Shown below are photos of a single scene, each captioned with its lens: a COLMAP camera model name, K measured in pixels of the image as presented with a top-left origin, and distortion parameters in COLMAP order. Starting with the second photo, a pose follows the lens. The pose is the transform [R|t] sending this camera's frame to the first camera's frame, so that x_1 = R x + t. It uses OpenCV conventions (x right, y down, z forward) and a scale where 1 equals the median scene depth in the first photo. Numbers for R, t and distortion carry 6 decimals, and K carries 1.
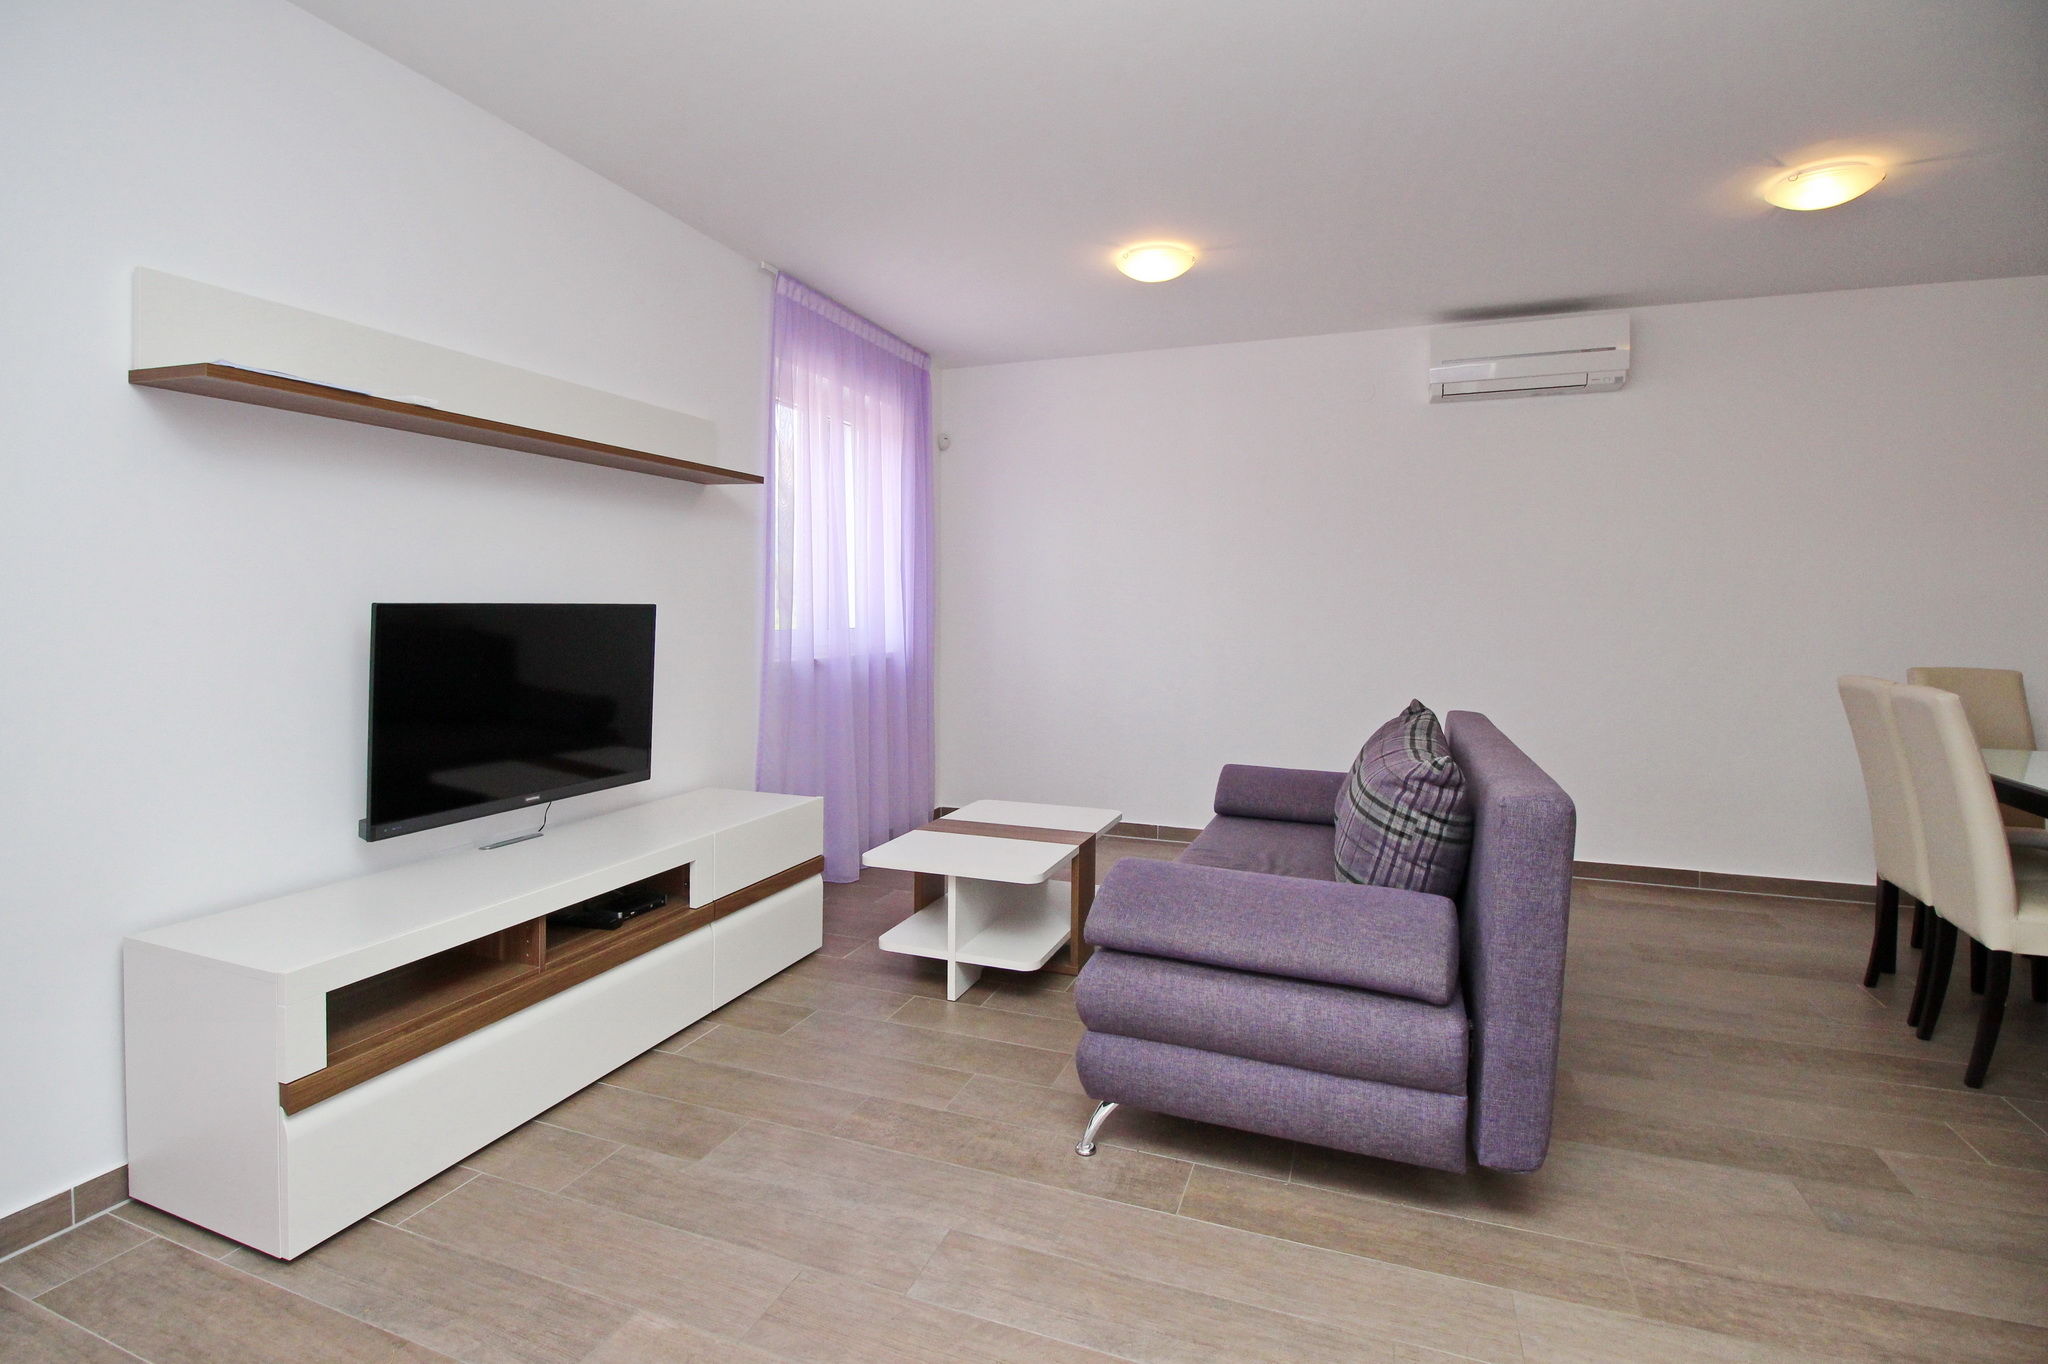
lens RADIAL K [[975.1, 0, 1019.0], [0, 975.1, 610.1], [0, 0, 1]] dist [-0.013891, -0.000574]
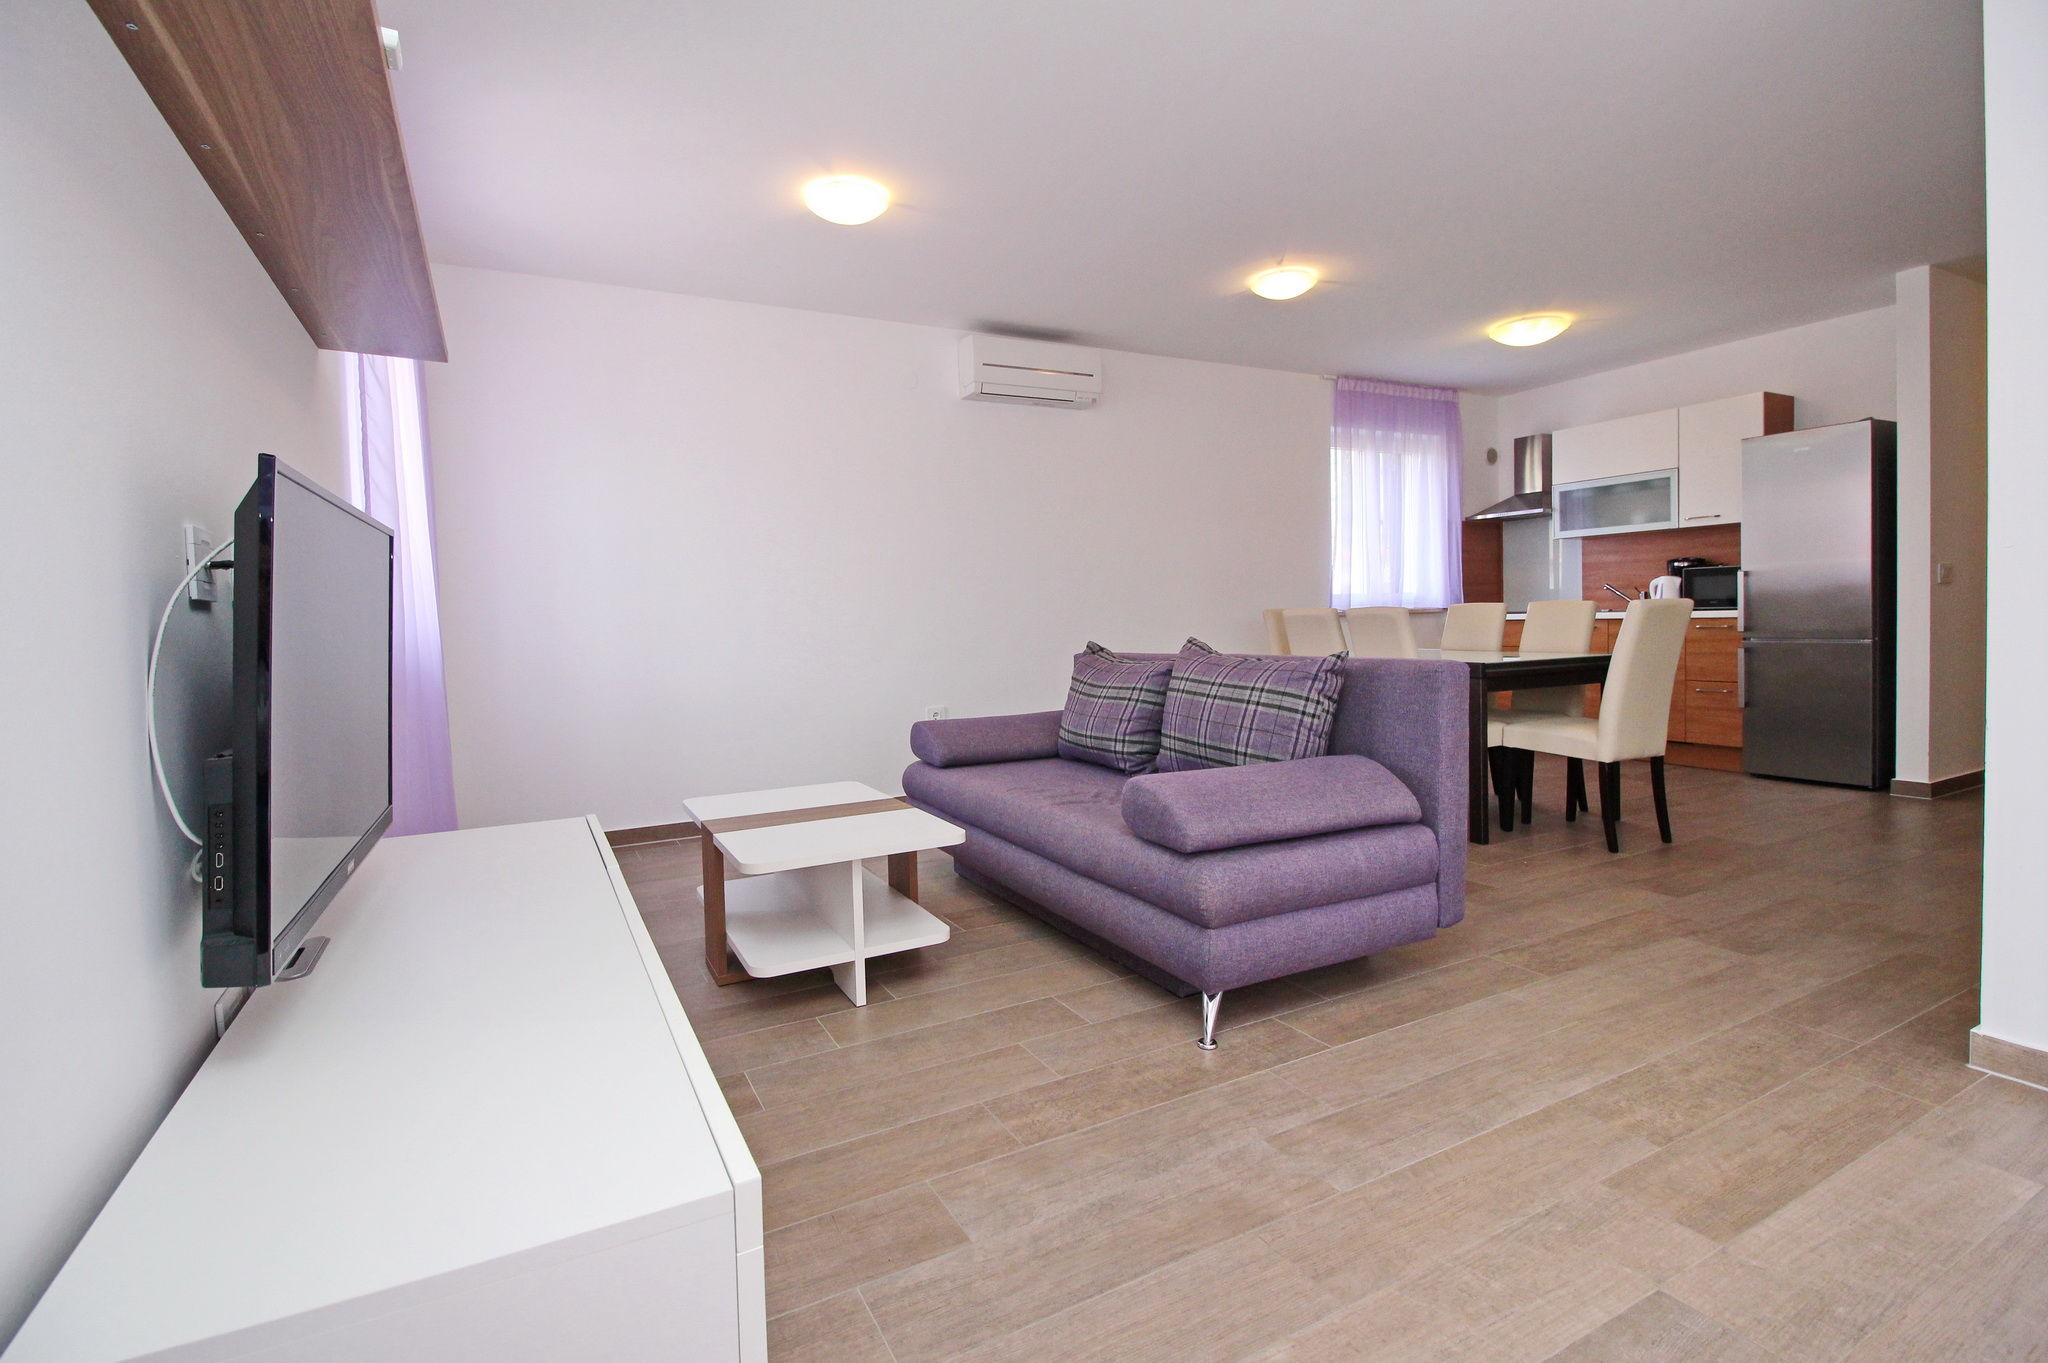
lens RADIAL K [[945.3, 0, 1022.1], [0, 945.3, 634.5], [0, 0, 1]] dist [-0.002213, -0.000325]
pose [[0.660020, -0.040418, 0.750160, -0.795068], [0.031874, 0.999159, 0.025790, 0.078686], [-0.750572, 0.006889, 0.660753, 0.464011]]
